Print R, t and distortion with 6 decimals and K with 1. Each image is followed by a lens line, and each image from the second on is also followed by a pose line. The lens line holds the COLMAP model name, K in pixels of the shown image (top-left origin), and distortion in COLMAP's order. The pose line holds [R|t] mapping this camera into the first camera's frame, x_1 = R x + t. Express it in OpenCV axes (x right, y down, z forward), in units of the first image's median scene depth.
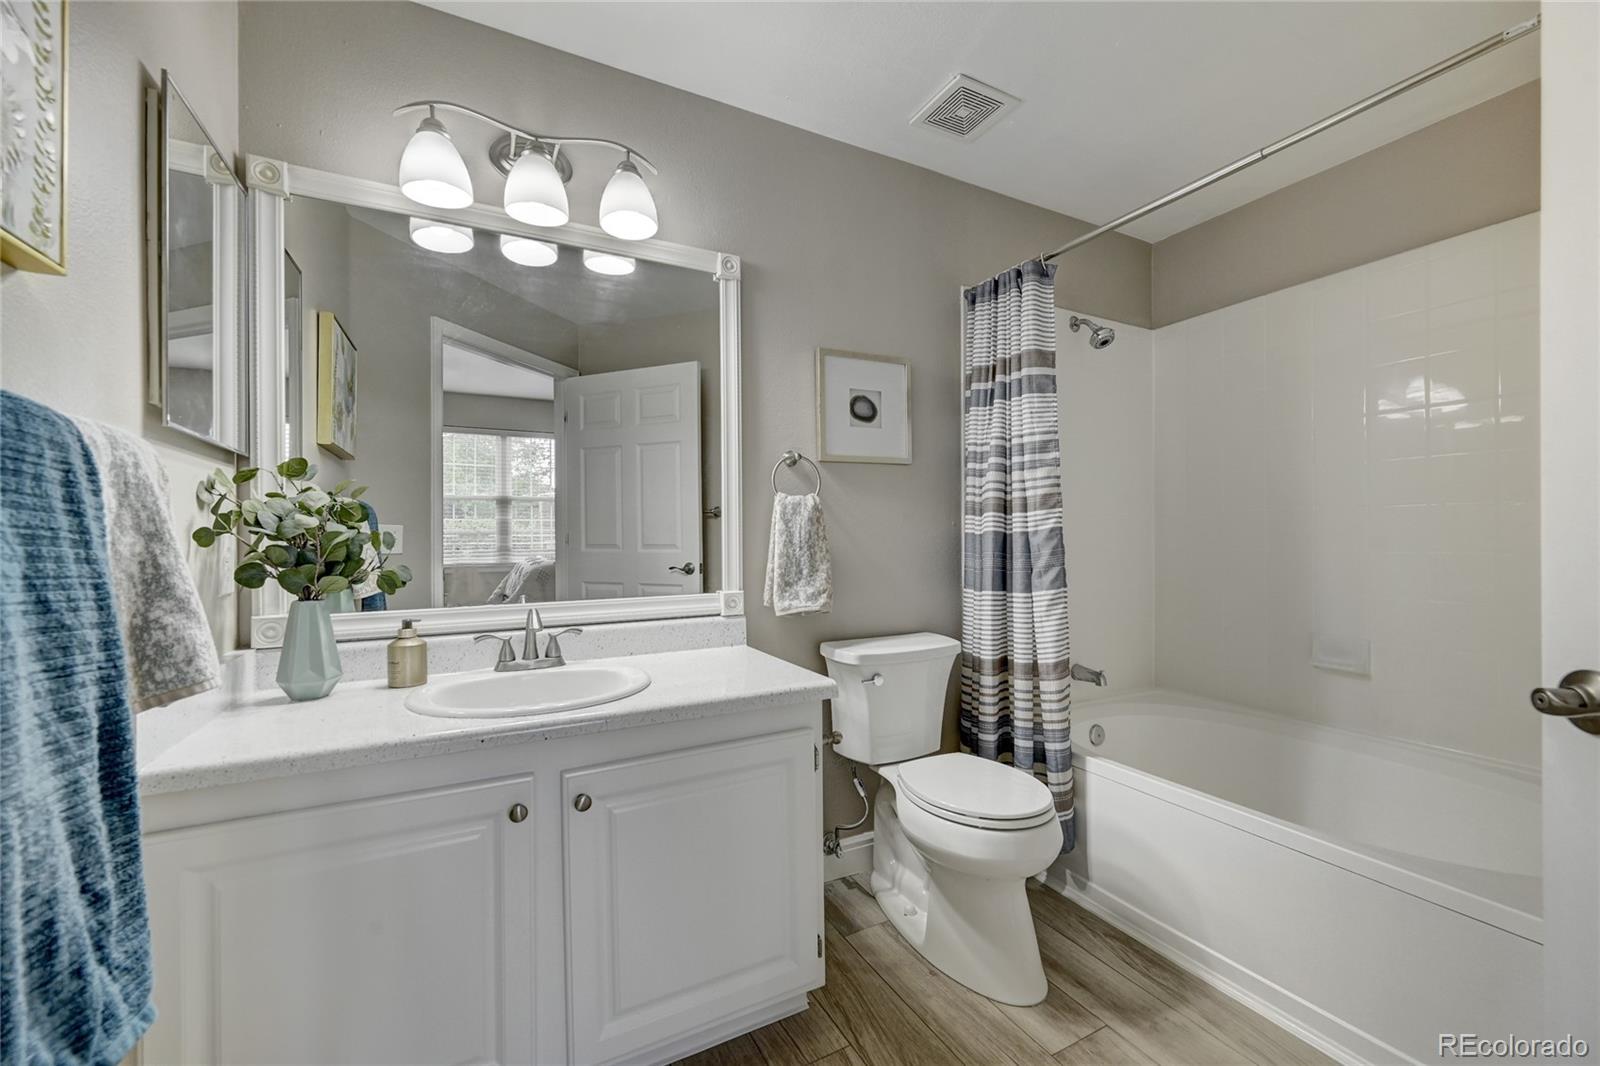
lens RADIAL K [[631.7, 0, 803.4], [0, 631.7, 538.0], [0, 0, 1]] dist [-0.001360, 0.000557]
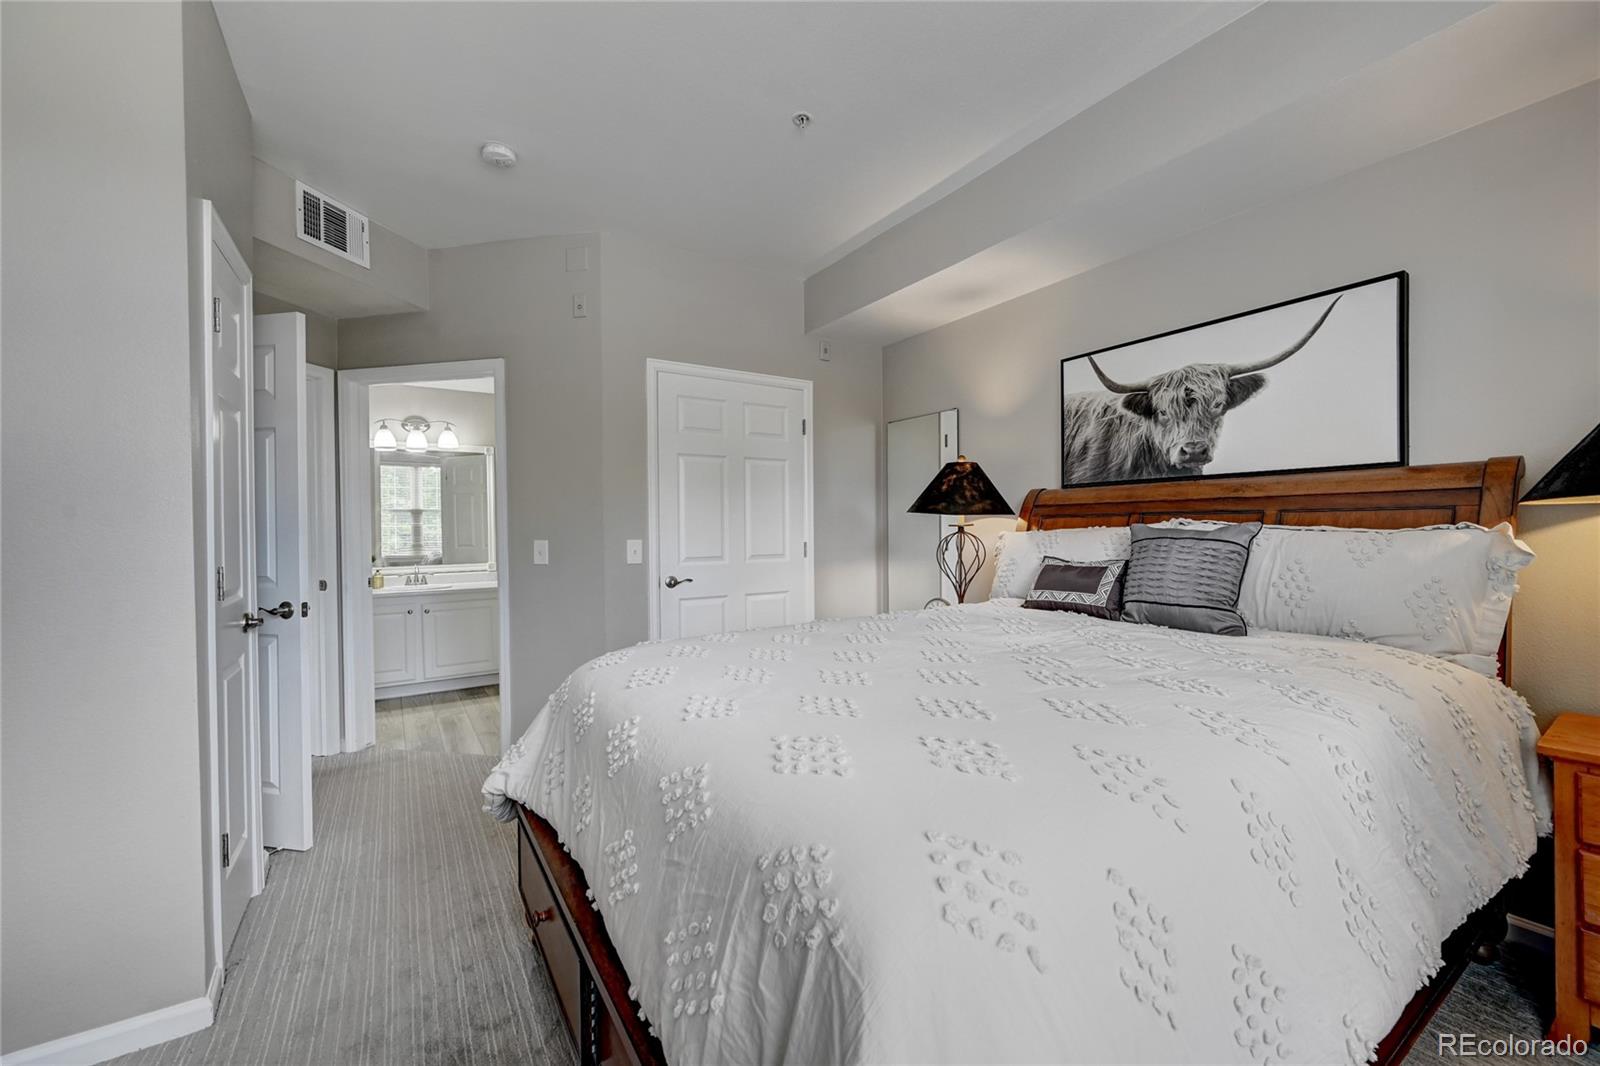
lens RADIAL K [[631.7, 0, 803.4], [0, 631.7, 538.0], [0, 0, 1]] dist [-0.001360, 0.000557]
pose [[0.995273, -0.003118, 0.097067, 0.356412], [0.002171, 0.999949, 0.009862, -0.018538], [-0.097093, -0.009605, 0.995229, -0.699245]]
